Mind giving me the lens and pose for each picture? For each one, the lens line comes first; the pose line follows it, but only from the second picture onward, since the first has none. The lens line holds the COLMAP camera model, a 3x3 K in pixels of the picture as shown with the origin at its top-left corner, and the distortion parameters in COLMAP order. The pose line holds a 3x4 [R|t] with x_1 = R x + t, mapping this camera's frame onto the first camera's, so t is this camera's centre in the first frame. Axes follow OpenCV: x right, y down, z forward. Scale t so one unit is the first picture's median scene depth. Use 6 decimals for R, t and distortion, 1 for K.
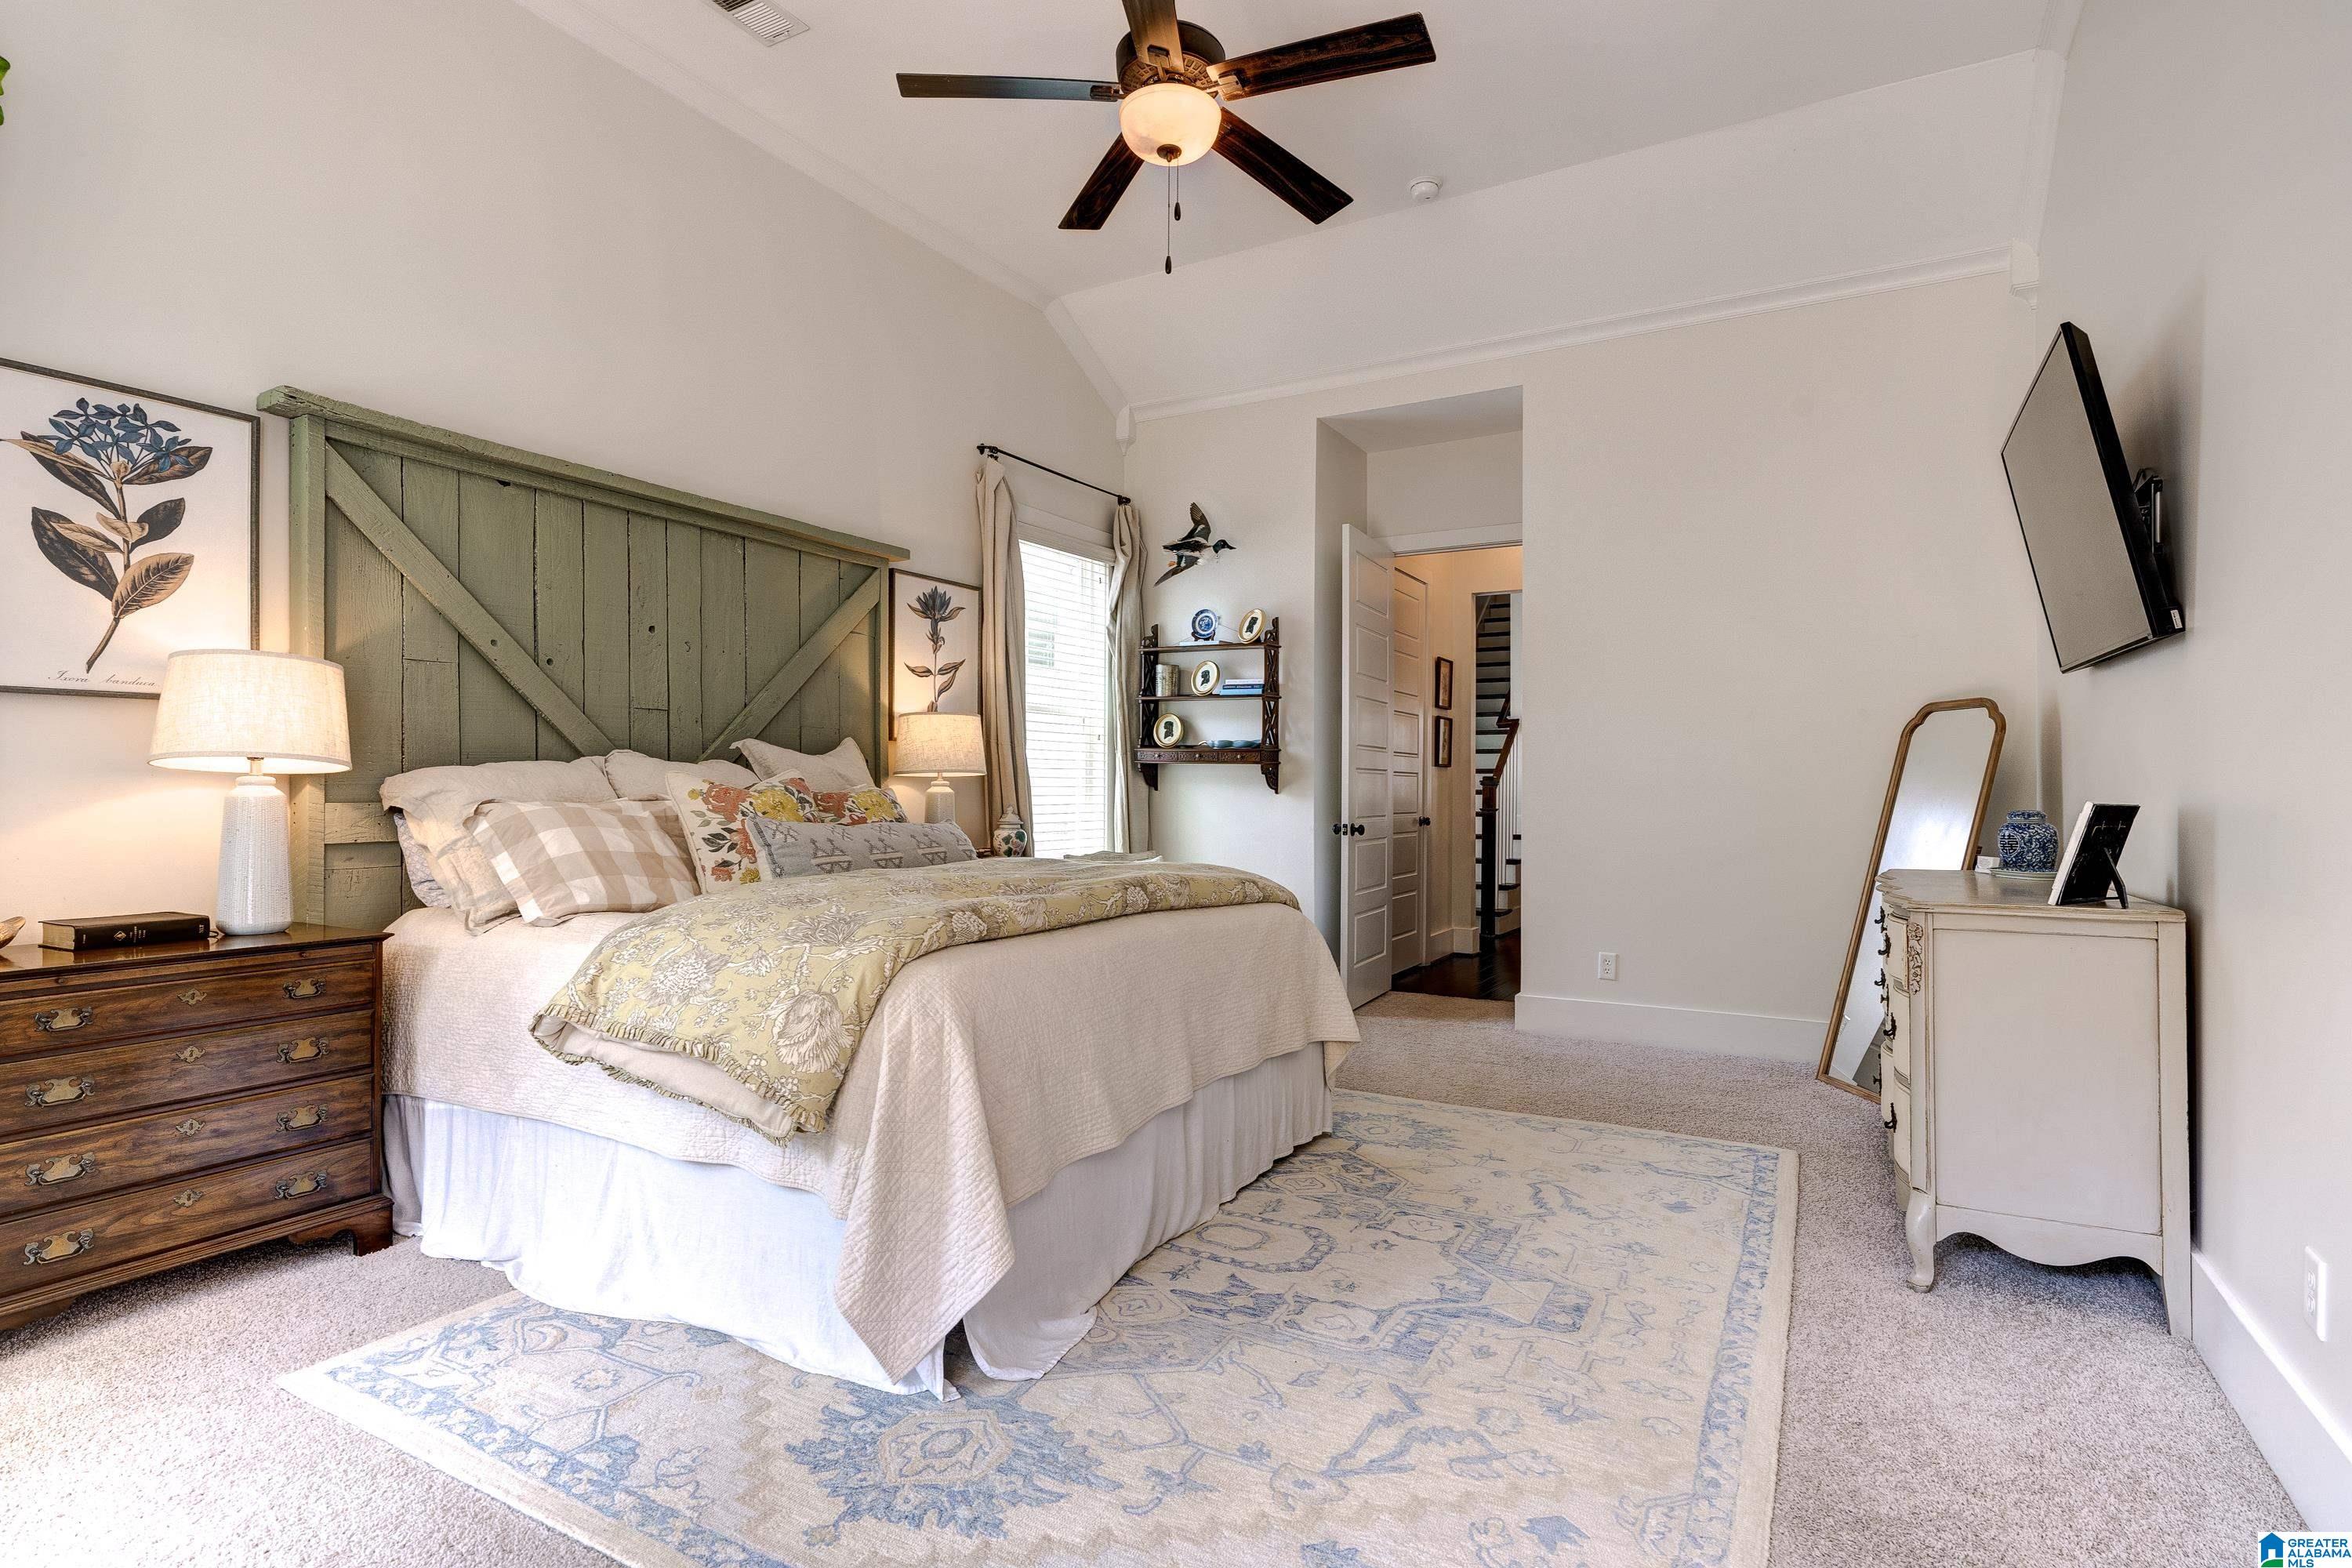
lens RADIAL K [[1204.8, 0, 1180.2], [0, 1204.8, 777.0], [0, 0, 1]] dist [-0.005643, 0.000225]
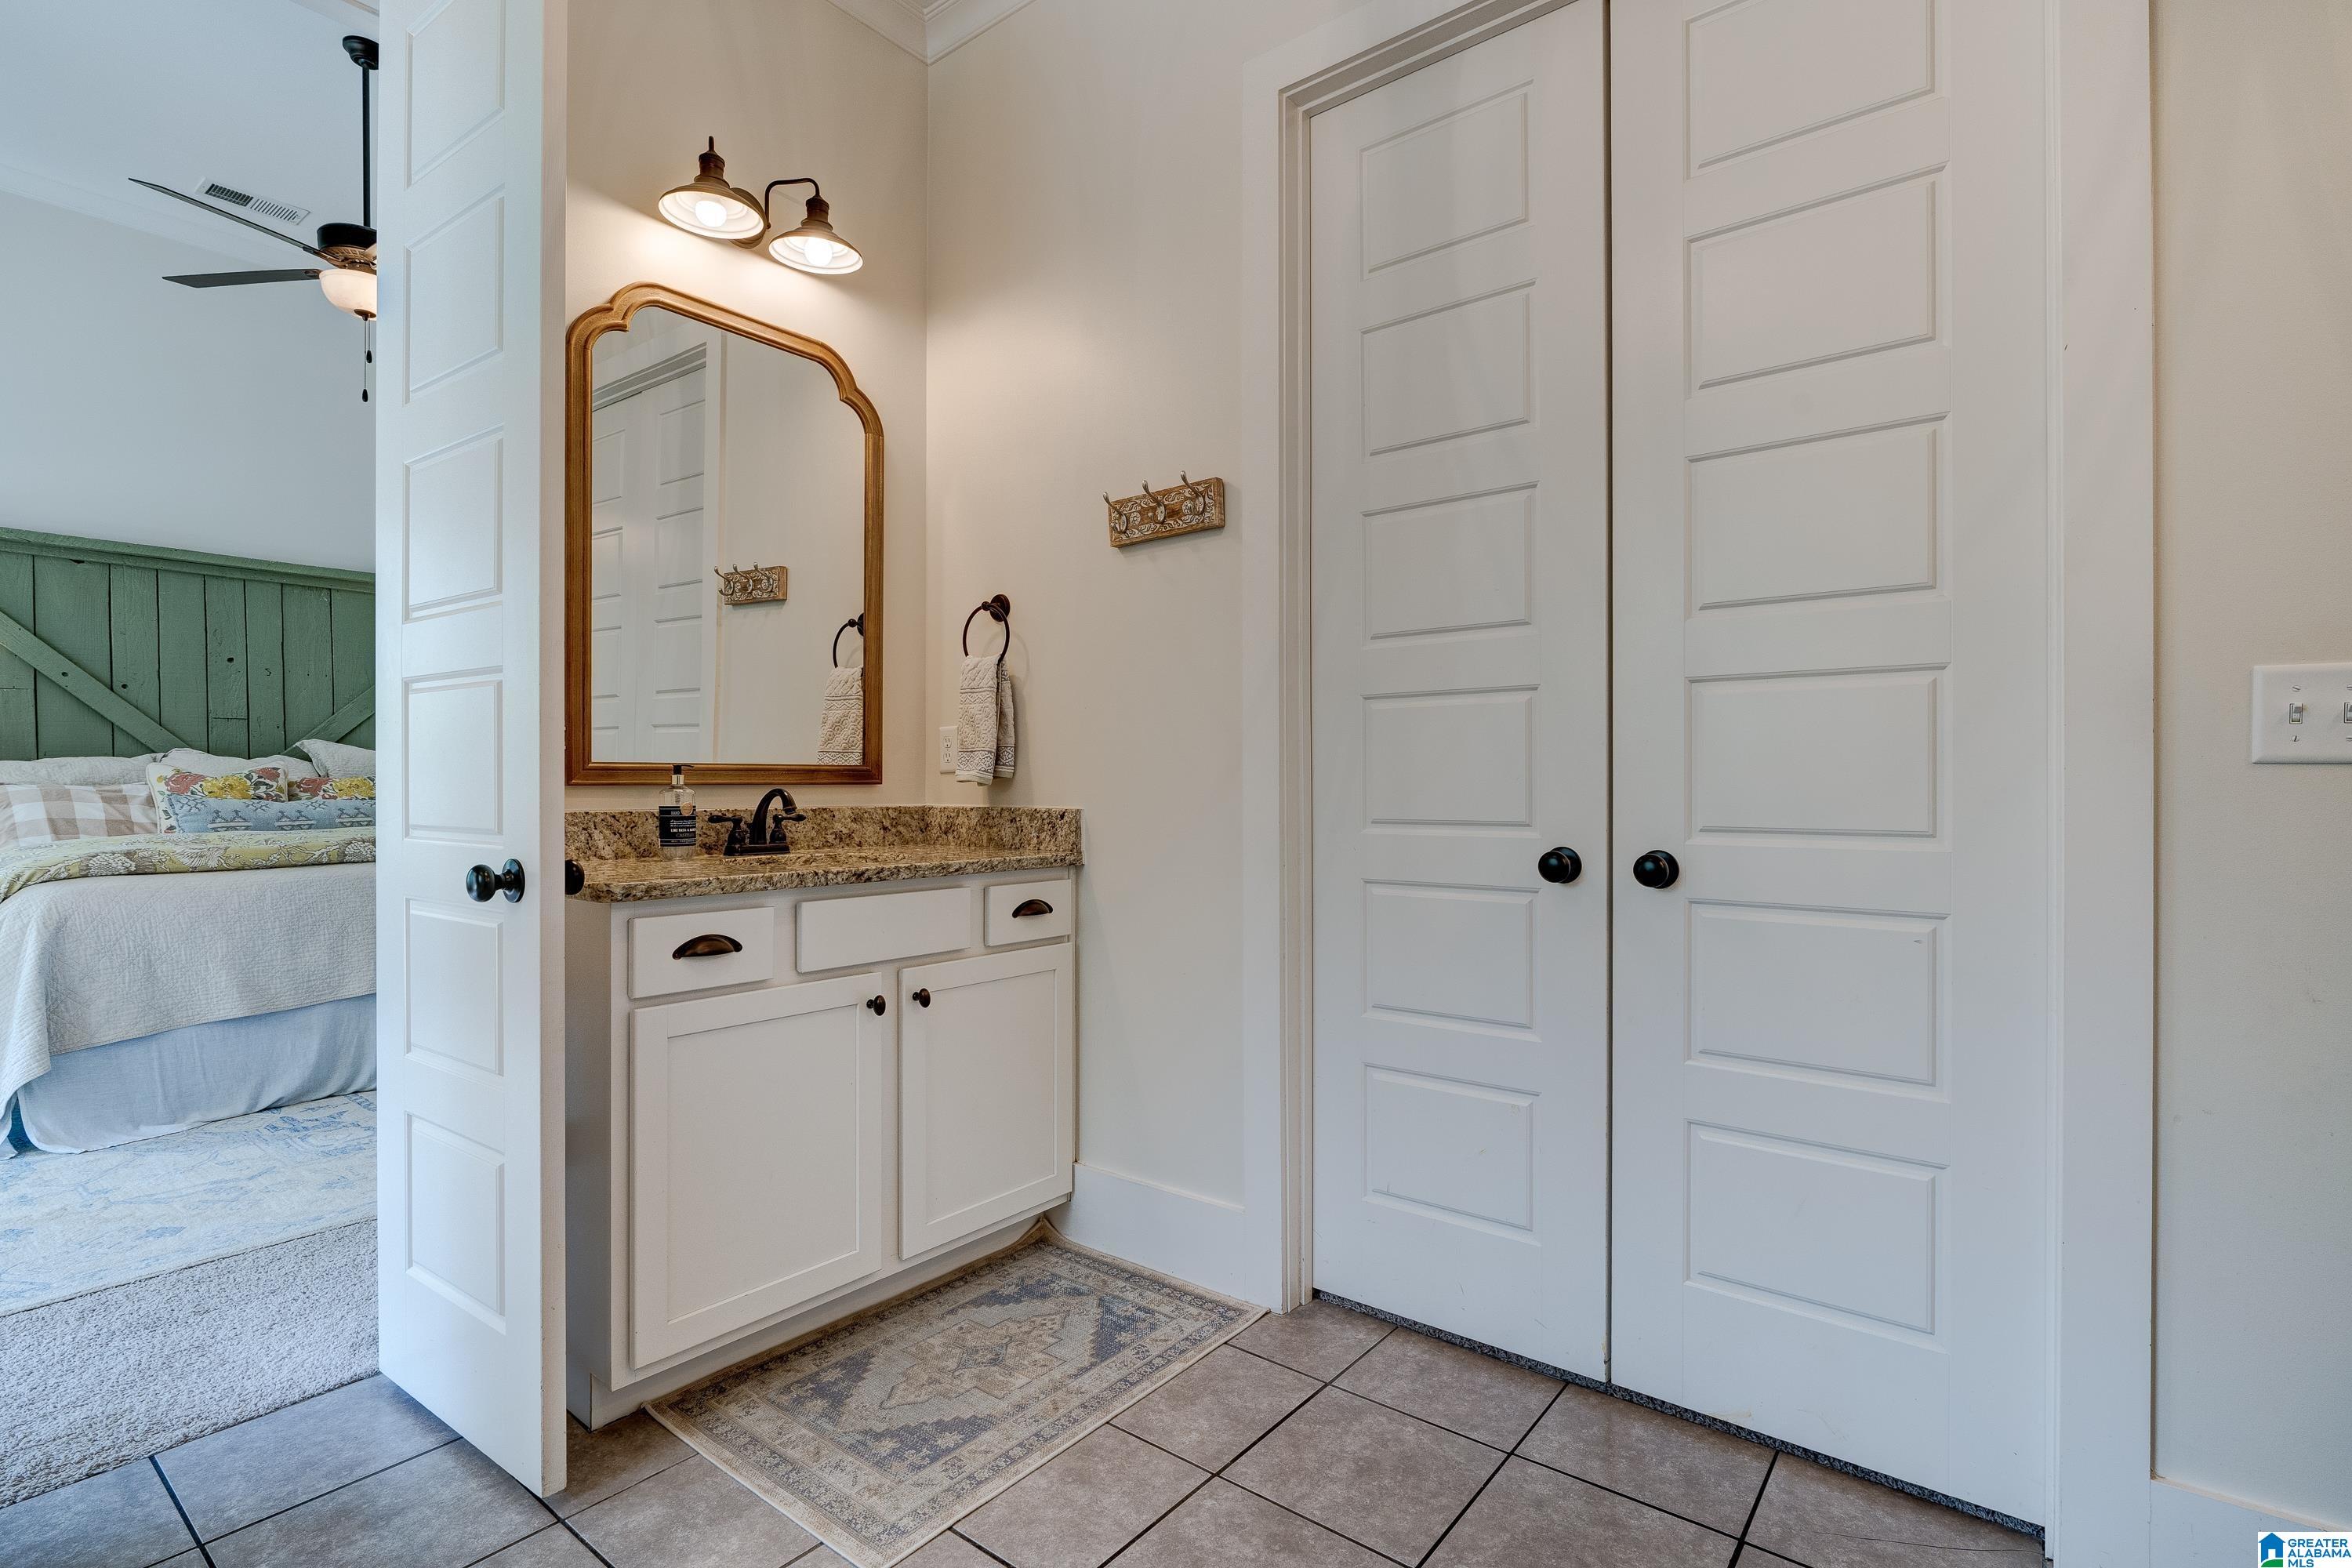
lens RADIAL K [[1131.3, 0, 1183.8], [0, 1131.3, 786.3], [0, 0, 1]] dist [-0.006174, 0.005121]
pose [[0.988981, -0.008844, -0.147780, 1.168709], [0.011633, 0.999770, 0.018015, 0.014852], [0.147587, -0.019535, 0.988856, -0.168575]]
